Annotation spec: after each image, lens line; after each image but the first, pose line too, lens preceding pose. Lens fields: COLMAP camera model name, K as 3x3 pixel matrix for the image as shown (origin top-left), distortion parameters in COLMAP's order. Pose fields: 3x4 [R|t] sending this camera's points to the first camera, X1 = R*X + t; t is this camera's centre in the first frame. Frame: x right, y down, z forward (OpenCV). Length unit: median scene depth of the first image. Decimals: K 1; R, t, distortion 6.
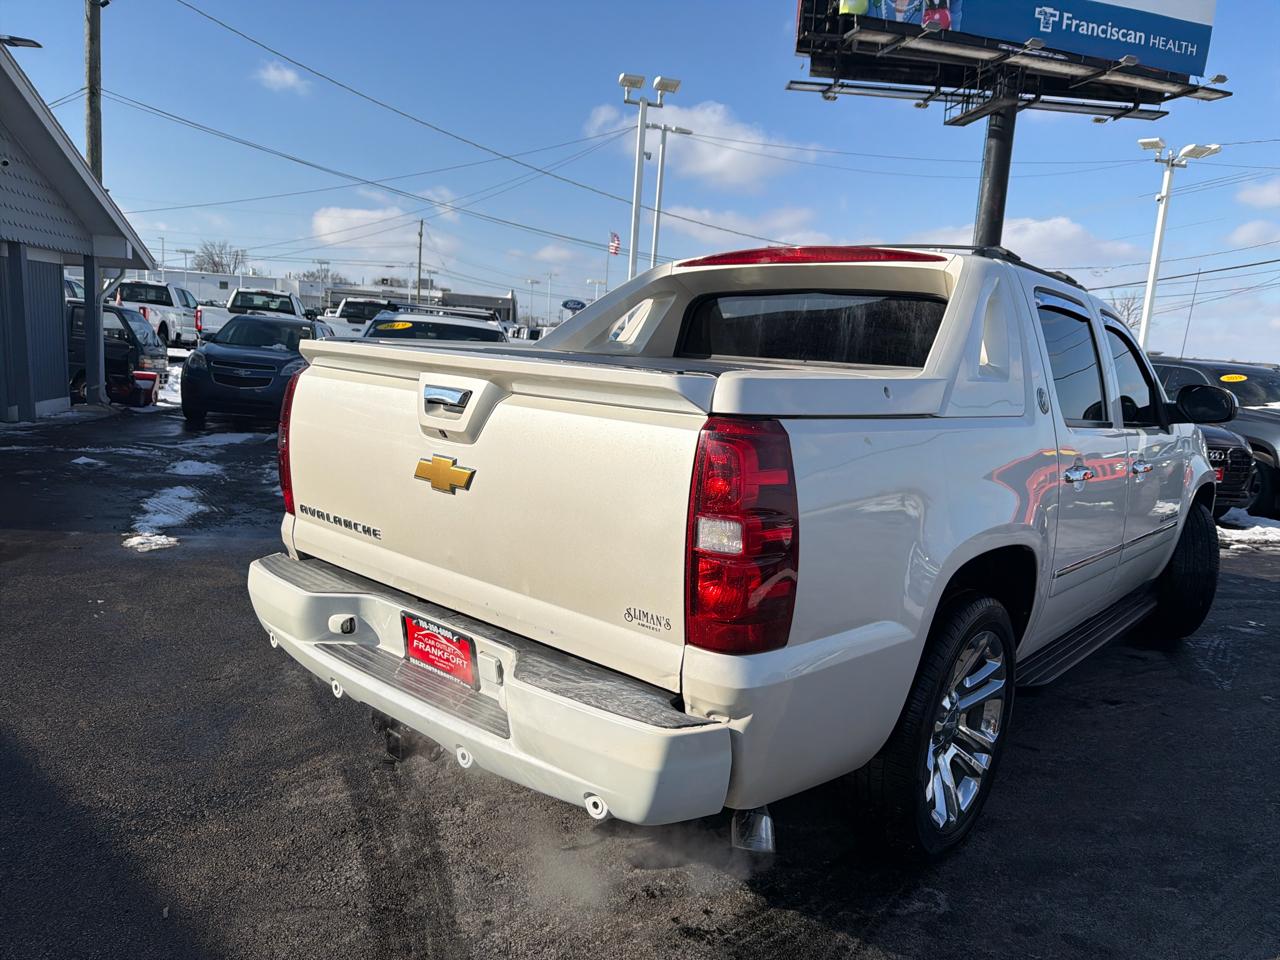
lens RADIAL K [[901.4, 0, 641.4], [0, 901.4, 478.4], [0, 0, 1]] dist [0.015861, -0.024467]
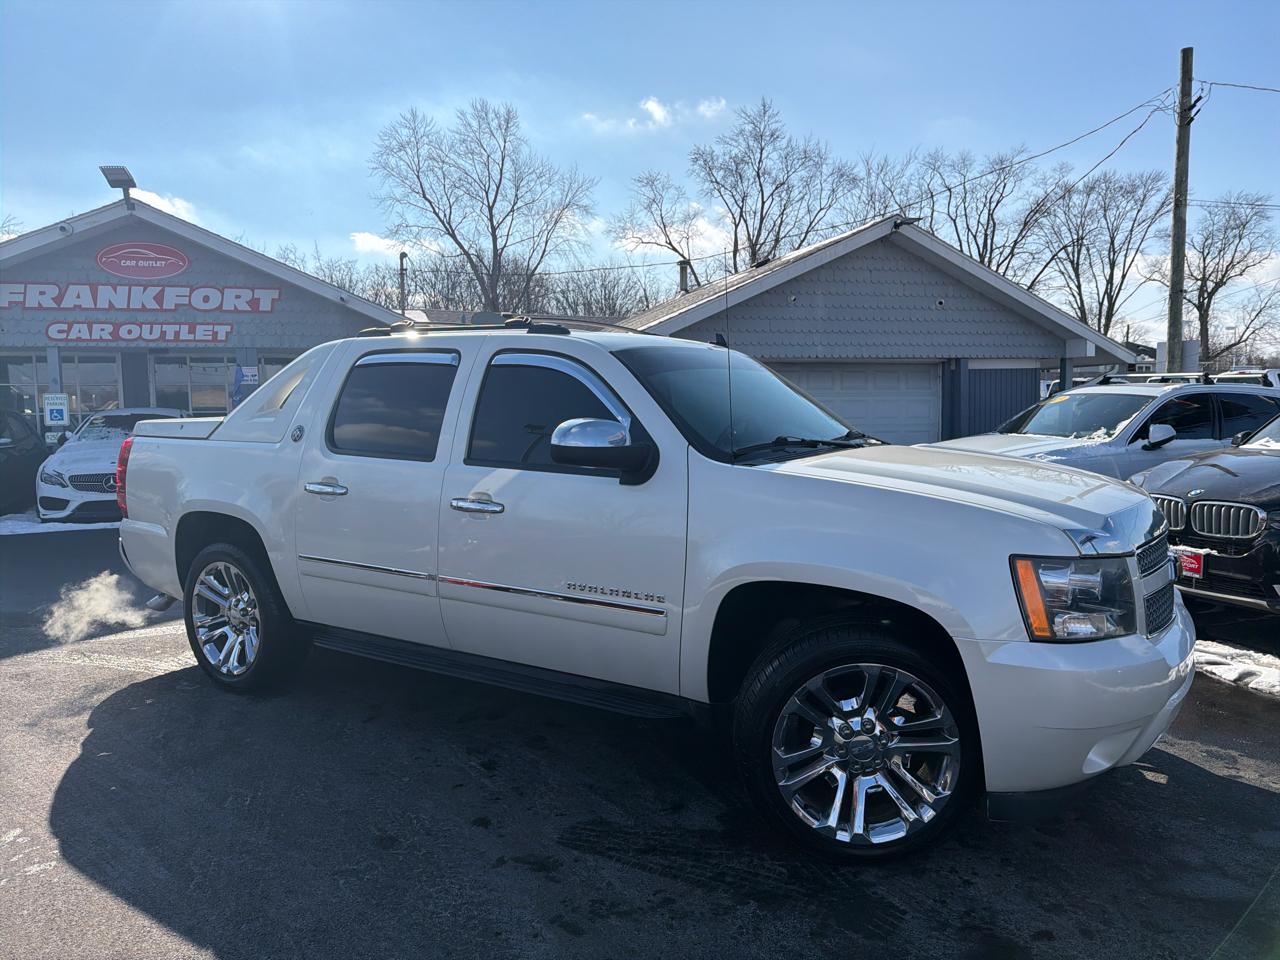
lens RADIAL K [[881.4, 0, 654.5], [0, 881.4, 476.0], [0, 0, 1]] dist [0.095499, -0.144793]
pose [[0.150630, 0.010731, -0.988532, 0.295775], [-0.122634, 0.992420, -0.007913, -0.011890], [0.980954, 0.122420, 0.150804, 0.204318]]
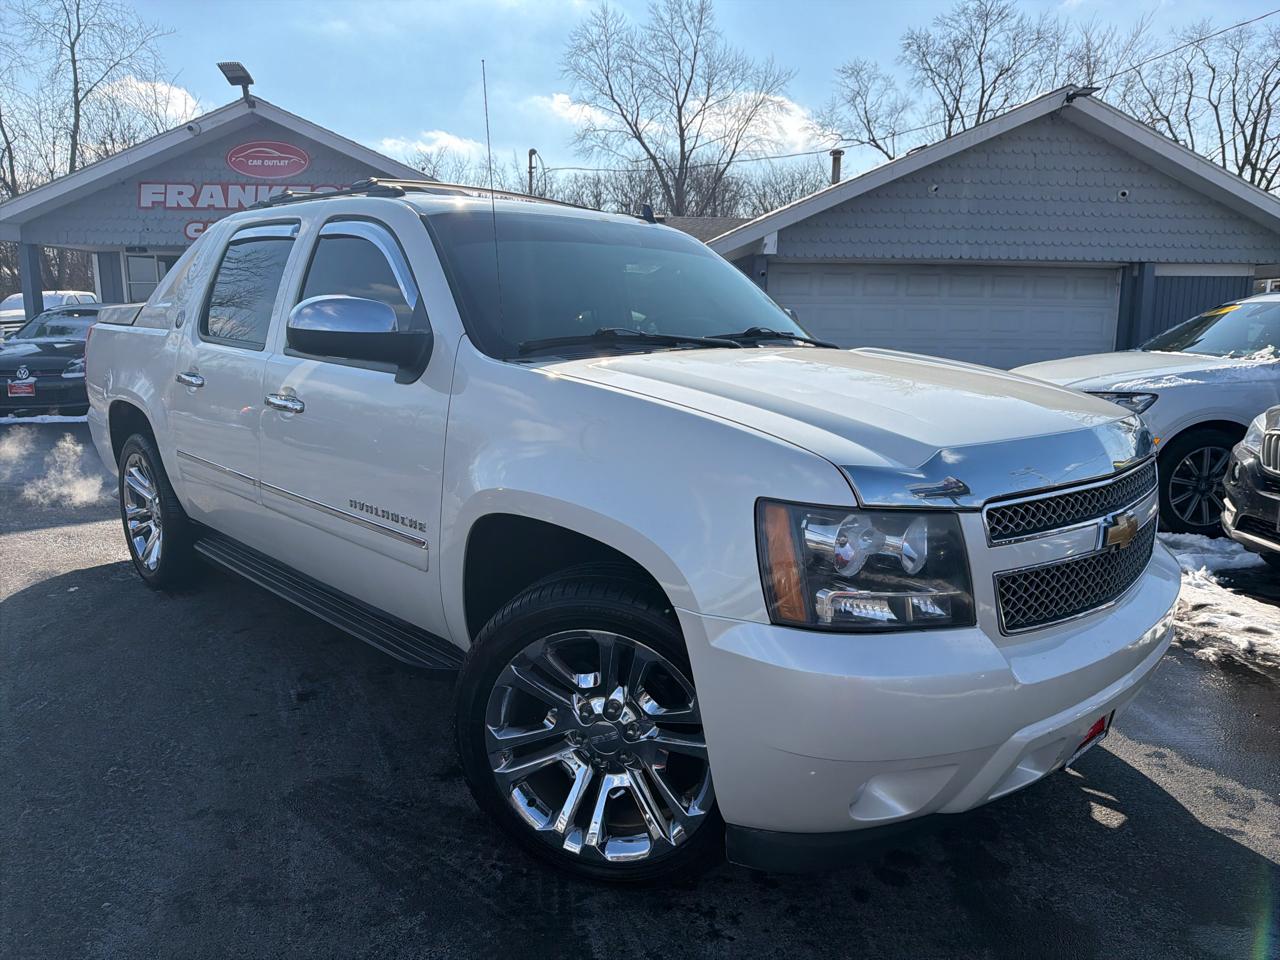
lens RADIAL K [[901.4, 0, 641.4], [0, 901.4, 478.4], [0, 0, 1]] dist [0.015861, -0.024467]
pose [[-0.078044, 0.107871, -0.991097, 0.264445], [-0.157777, 0.980264, 0.119116, -0.018597], [0.984386, 0.165669, -0.059484, 0.270143]]
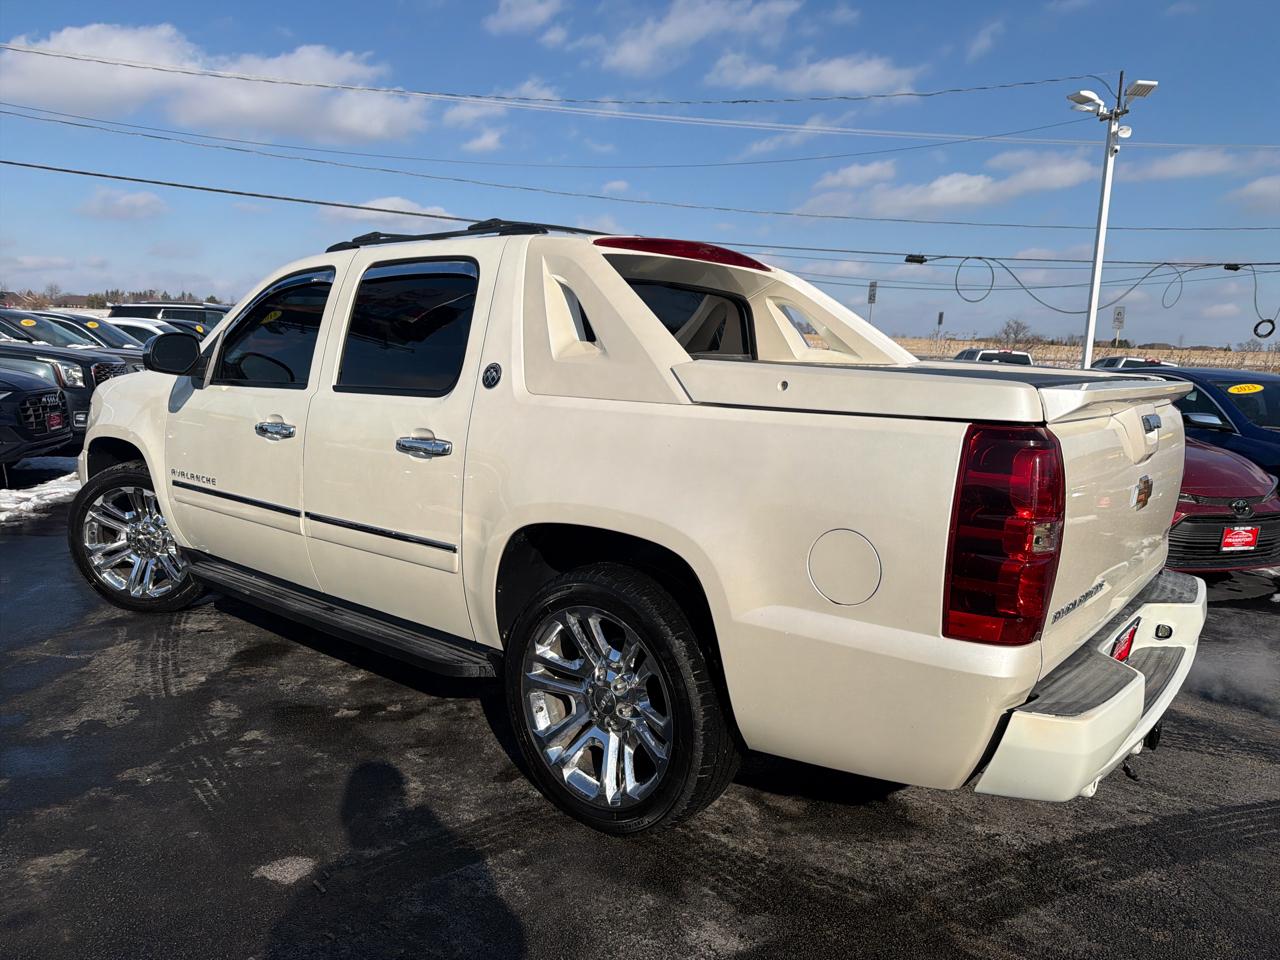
lens RADIAL K [[903.3, 0, 642.7], [0, 903.3, 483.1], [0, 0, 1]] dist [0.018092, -0.028139]
pose [[-0.031962, -0.220207, 0.974929, -0.149089], [0.109226, 0.968816, 0.222408, -0.038529], [-0.993503, 0.113596, -0.006913, 0.186745]]
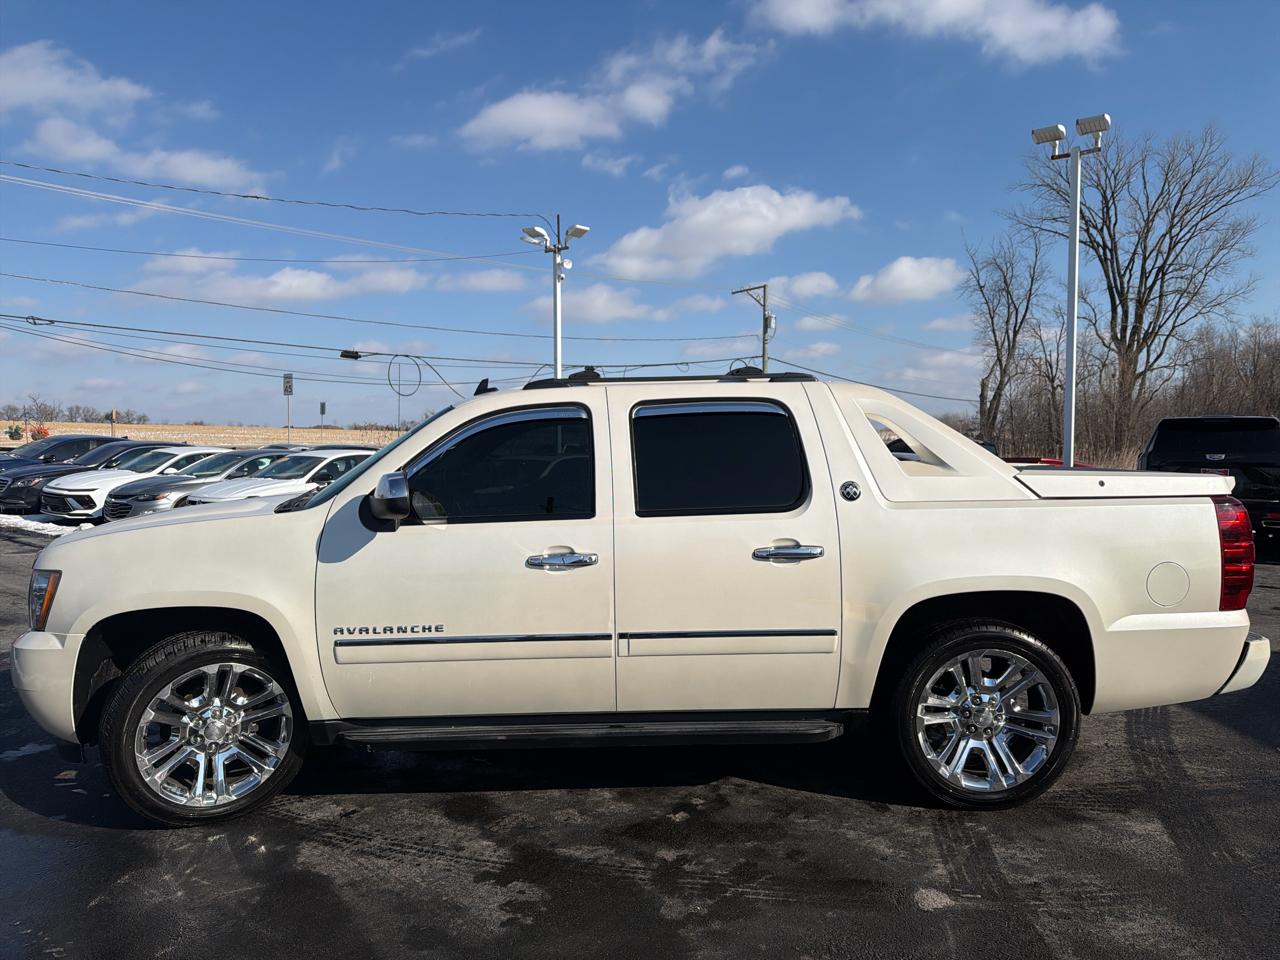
lens RADIAL K [[895.3, 0, 640.8], [0, 895.3, 475.4], [0, 0, 1]] dist [0.086170, -0.131914]
pose [[-0.670573, -0.094236, 0.735834, -0.111149], [0.064819, 0.980663, 0.184661, -0.066876], [-0.739007, 0.171524, -0.651497, 0.364394]]
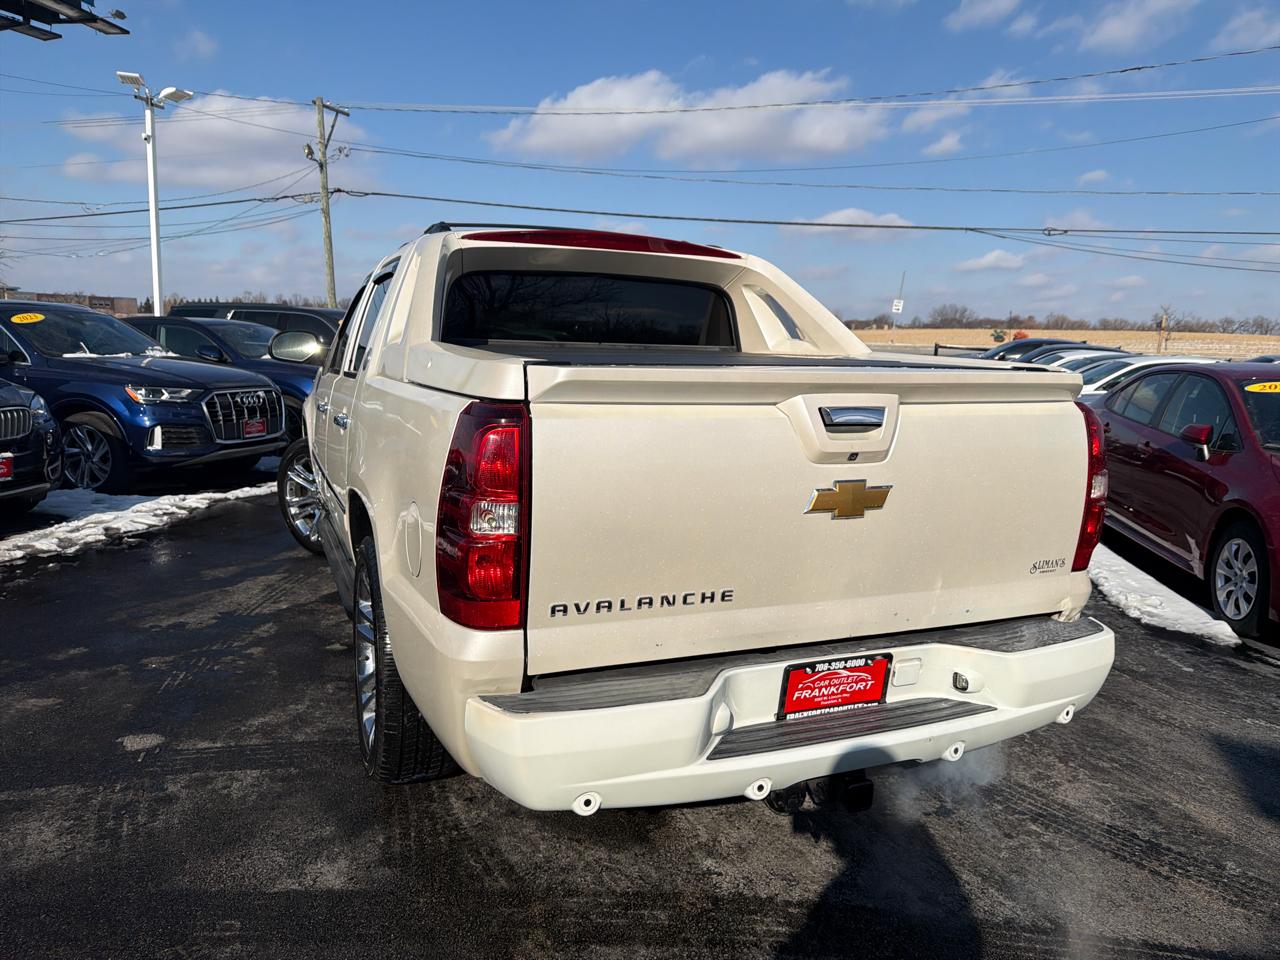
lens RADIAL K [[905.0, 0, 642.6], [0, 905.0, 477.5], [0, 0, 1]] dist [0.013501, -0.021399]
pose [[0.437038, -0.191016, 0.878926, -0.130493], [0.130280, 0.980328, 0.148272, -0.022348], [-0.889958, 0.049706, 0.453326, 0.088135]]
